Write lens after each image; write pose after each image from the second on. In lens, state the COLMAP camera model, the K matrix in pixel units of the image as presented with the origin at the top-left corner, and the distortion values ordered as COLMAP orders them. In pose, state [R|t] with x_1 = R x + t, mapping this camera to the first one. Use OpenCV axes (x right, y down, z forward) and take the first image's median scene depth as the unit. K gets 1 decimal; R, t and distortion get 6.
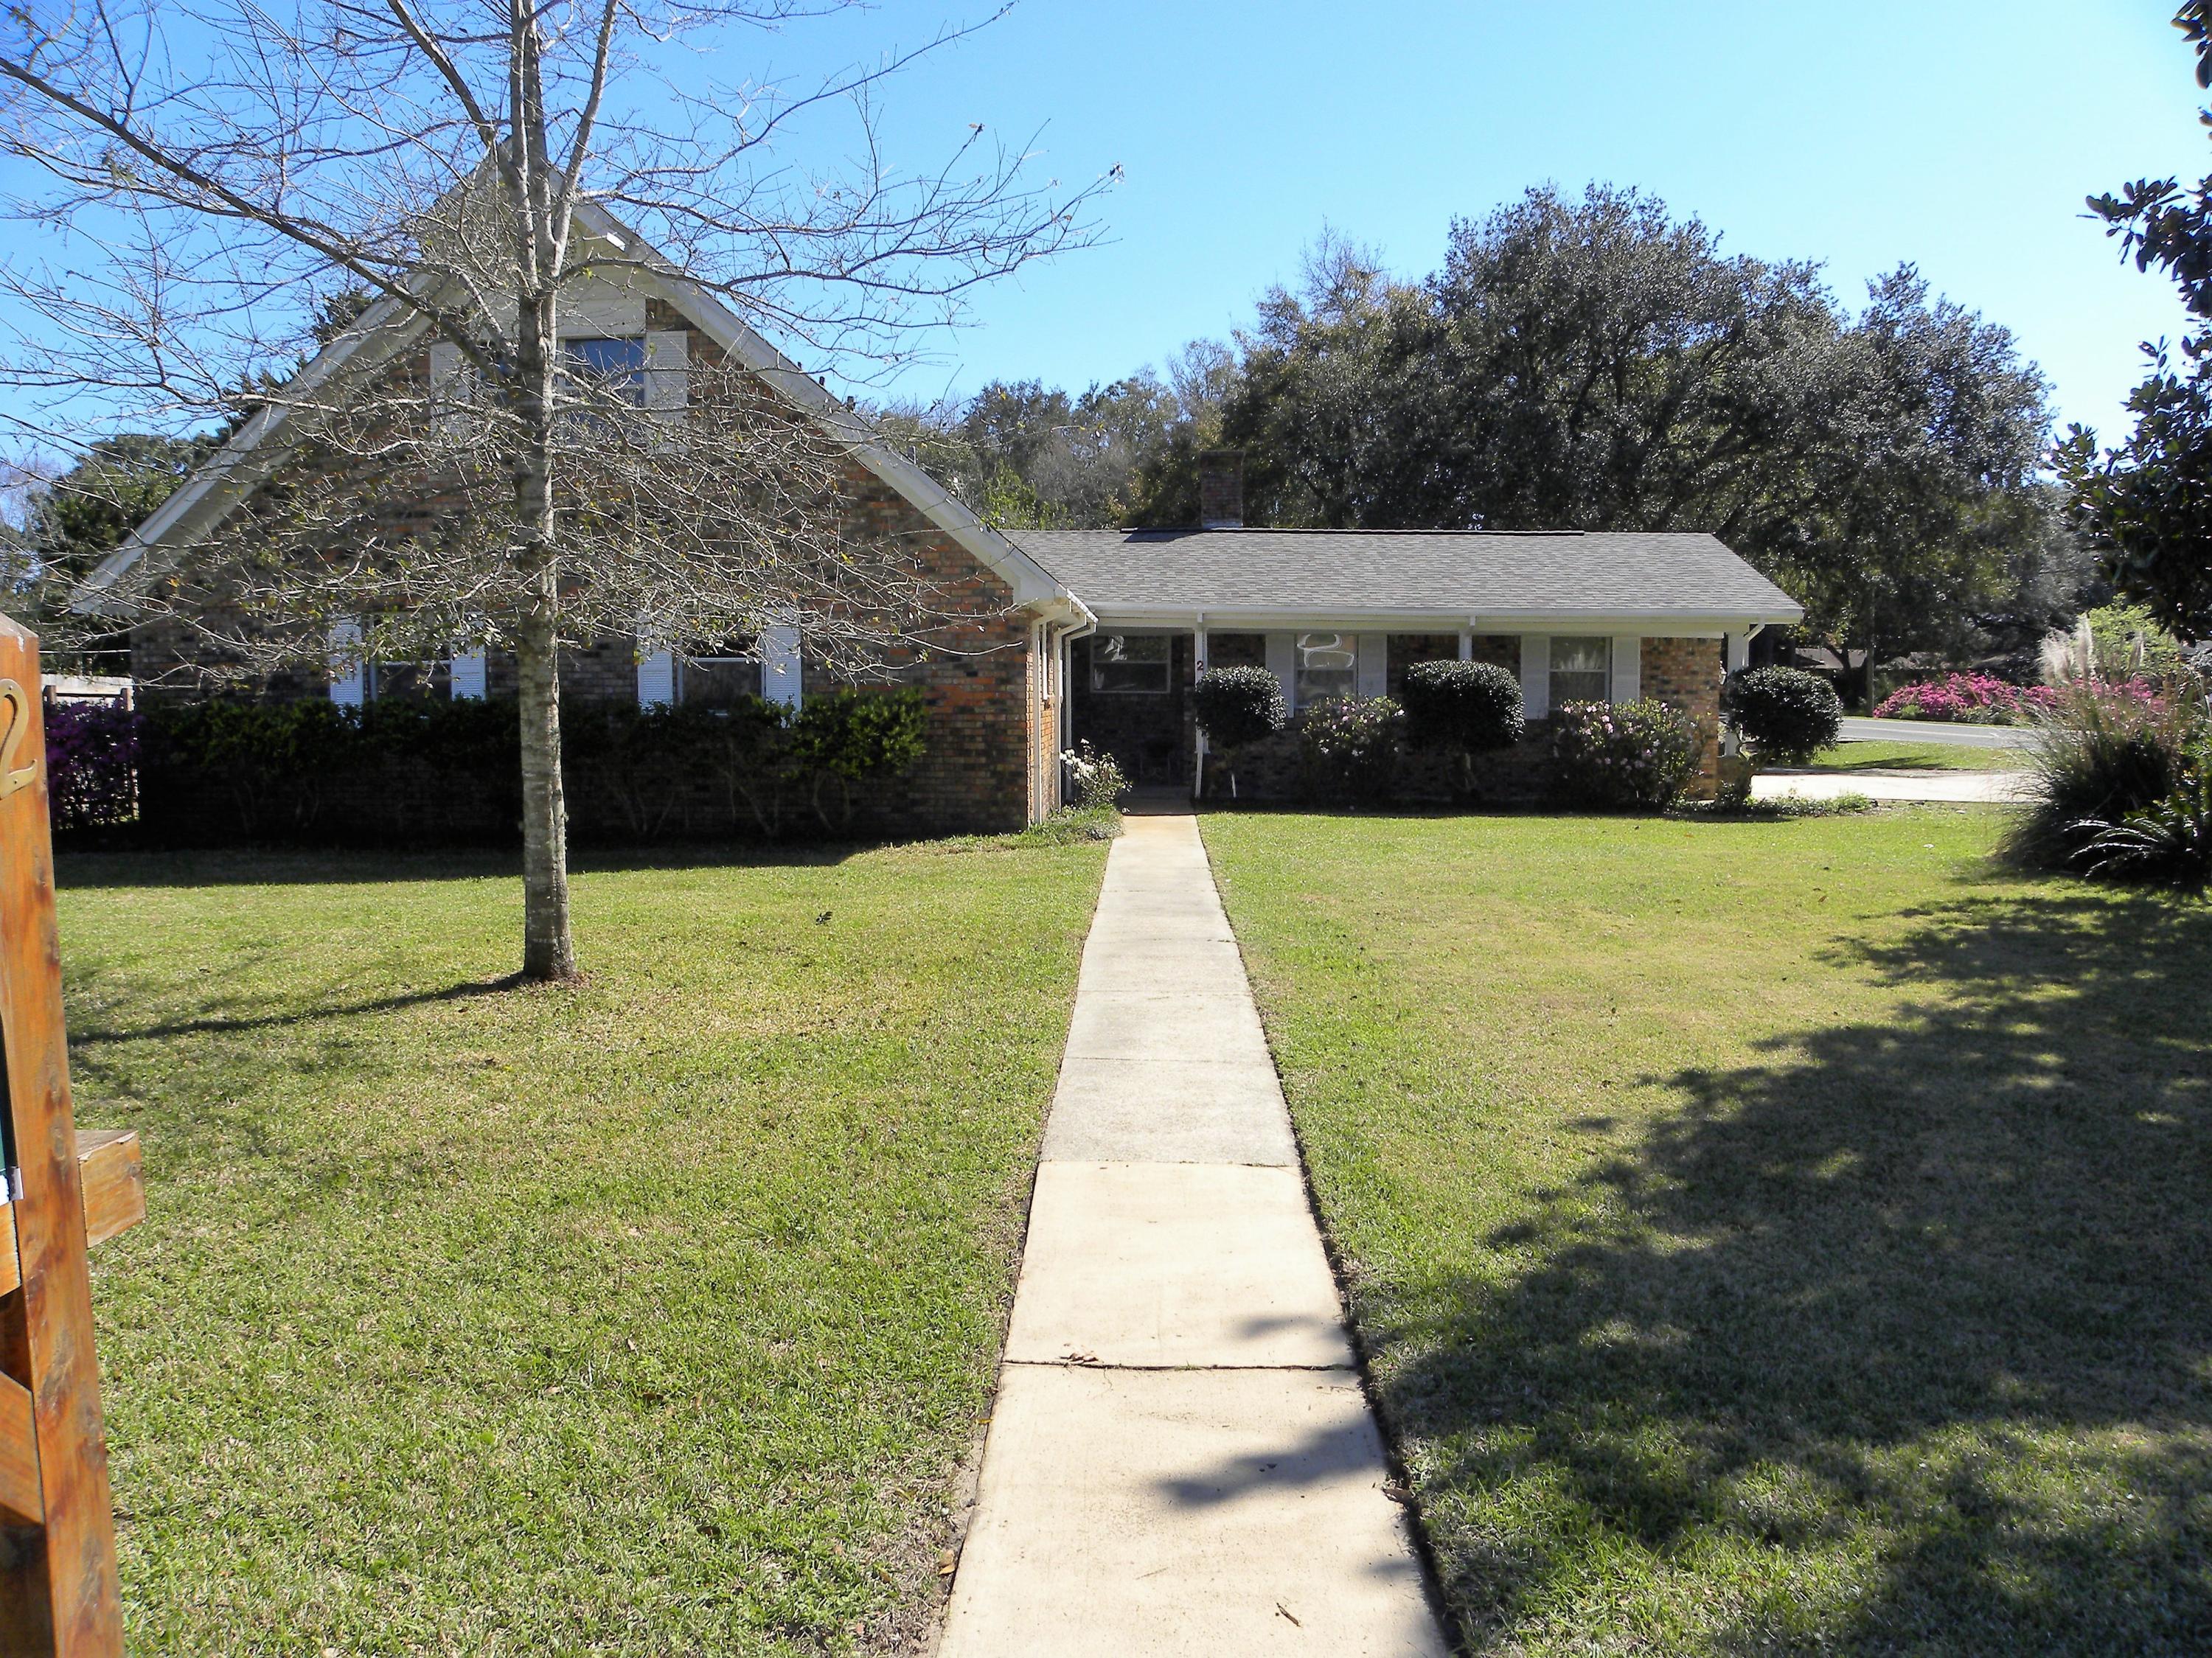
lens RADIAL K [[1719.0, 0, 1115.2], [0, 1719.0, 867.3], [0, 0, 1]] dist [-0.114852, -0.004708]
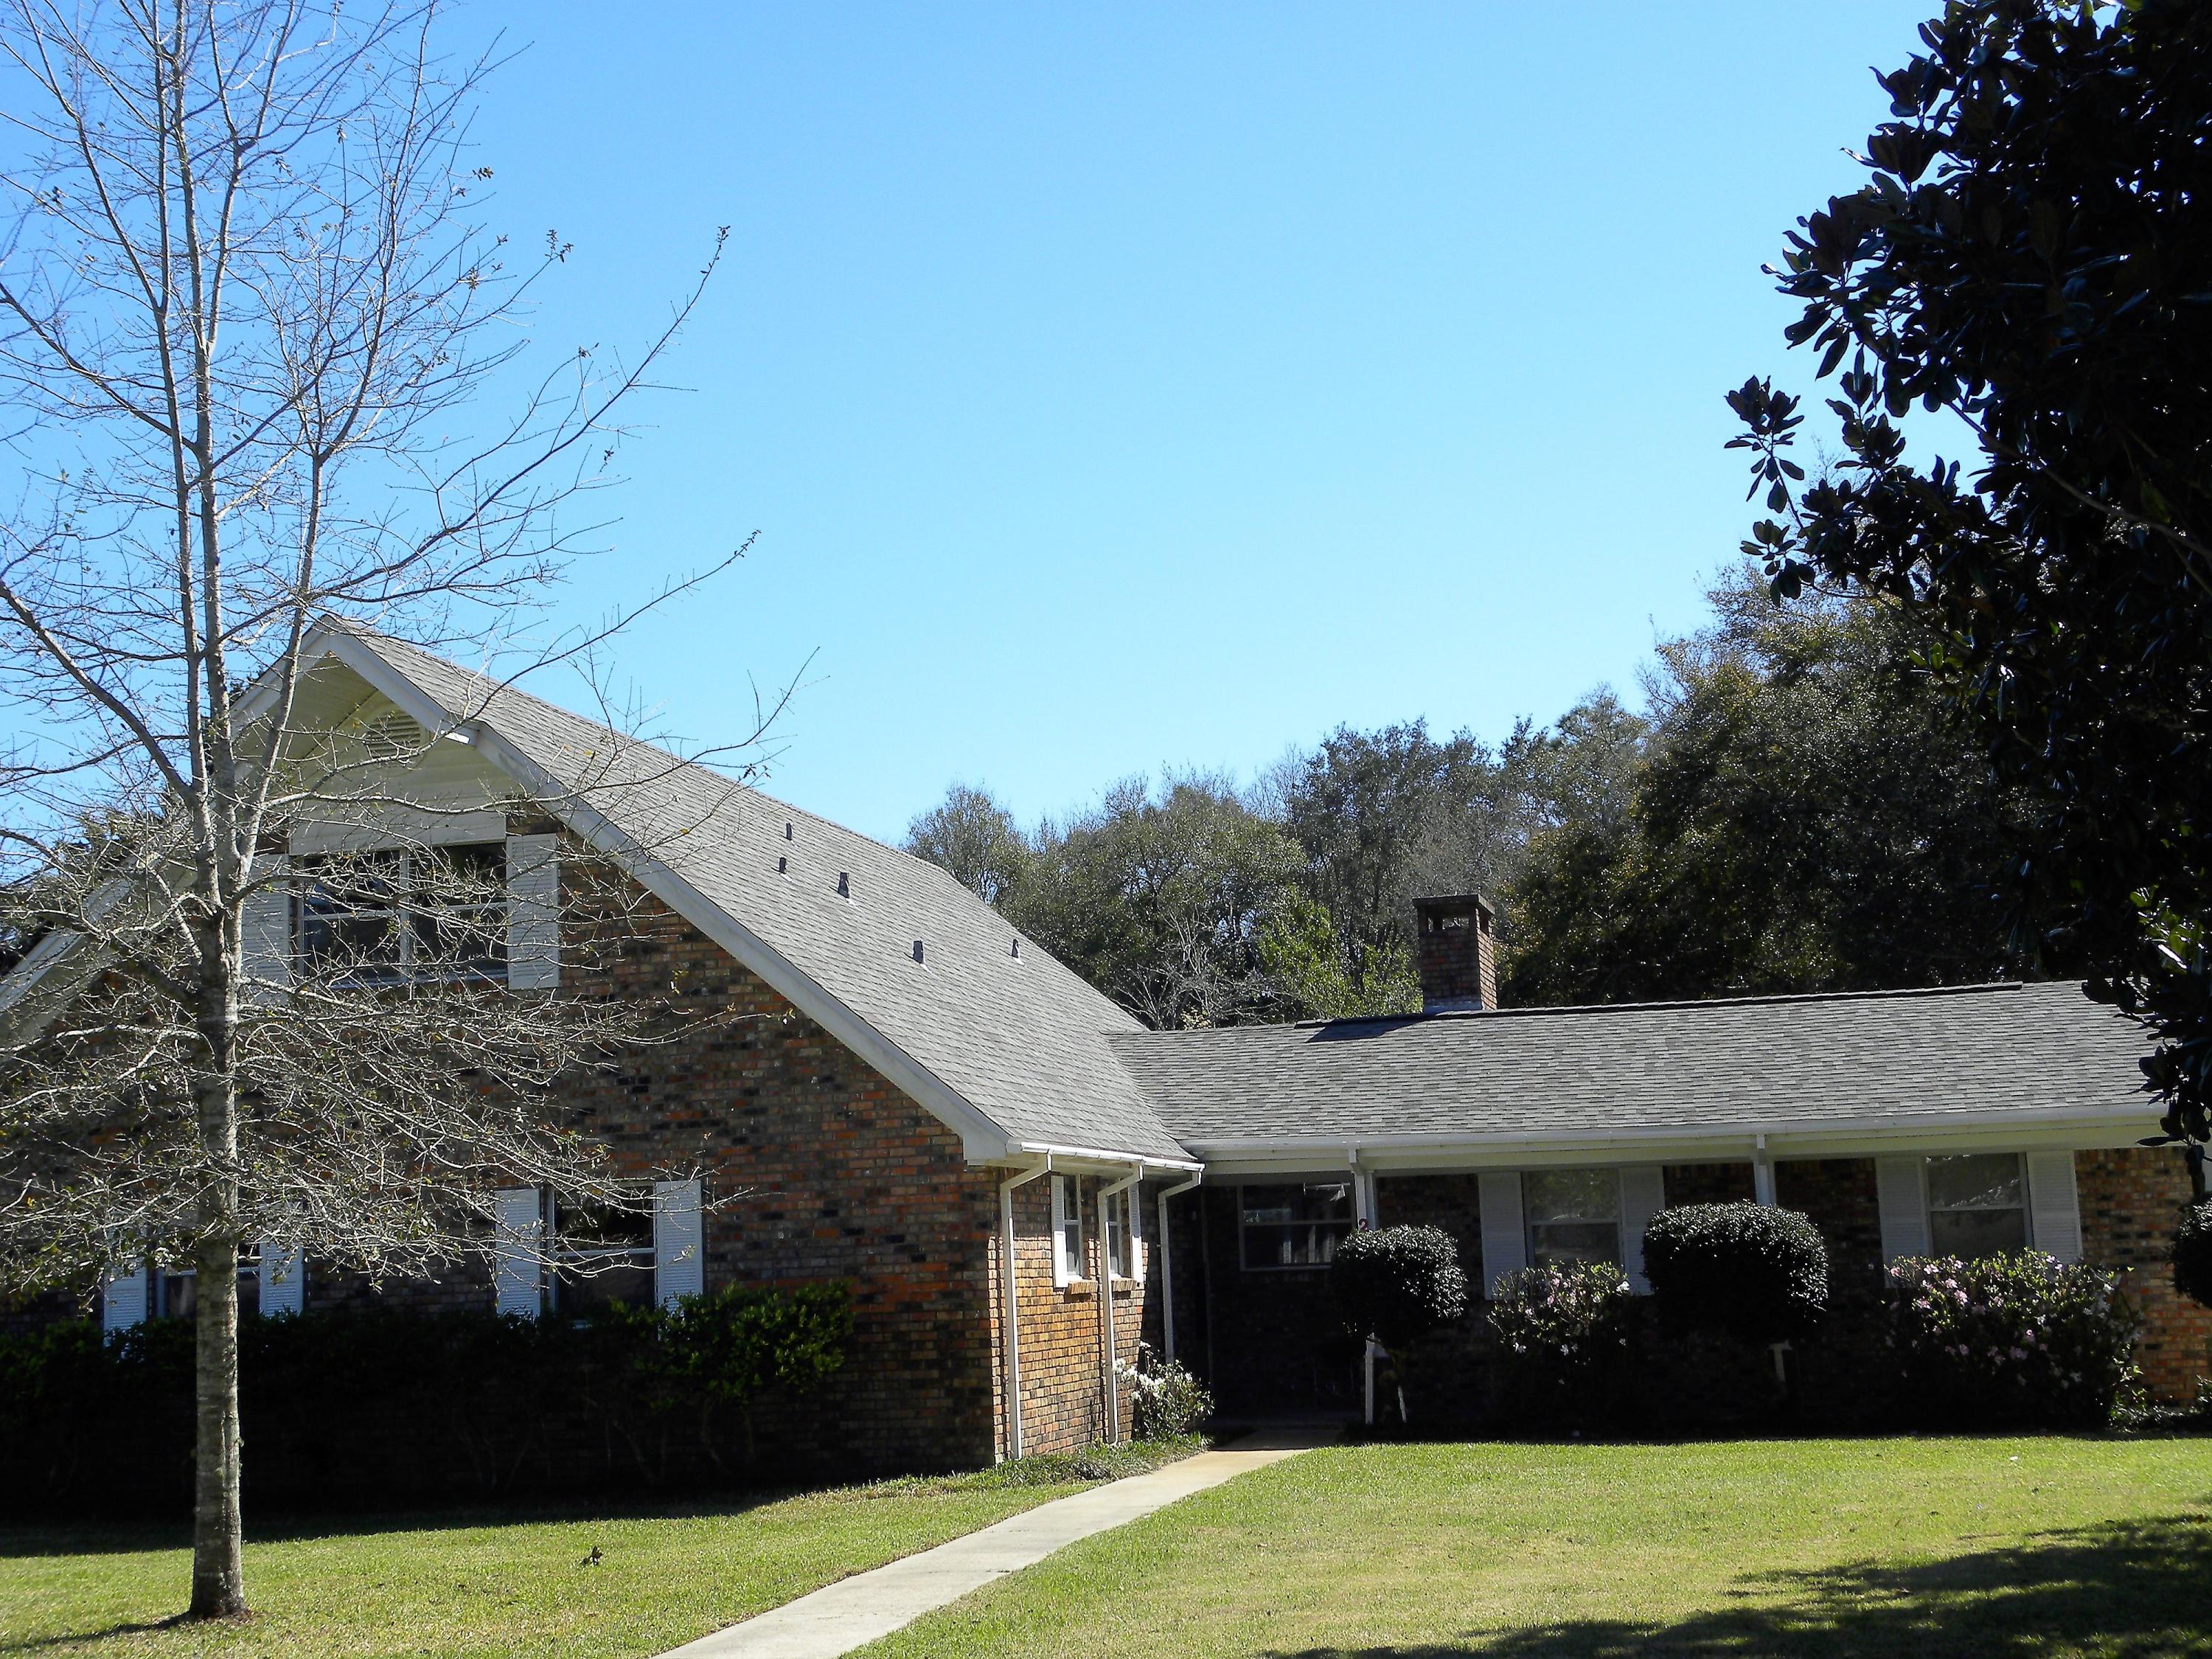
lens RADIAL K [[3335.2, 0, 1107.0], [0, 3335.2, 831.0], [0, 0, 1]] dist [0.116703, 0.000000]
pose [[0.978430, -0.064748, -0.196171, 0.298540], [0.018293, 0.973038, -0.229920, 0.044190], [0.205768, 0.221372, 0.953233, -0.429517]]
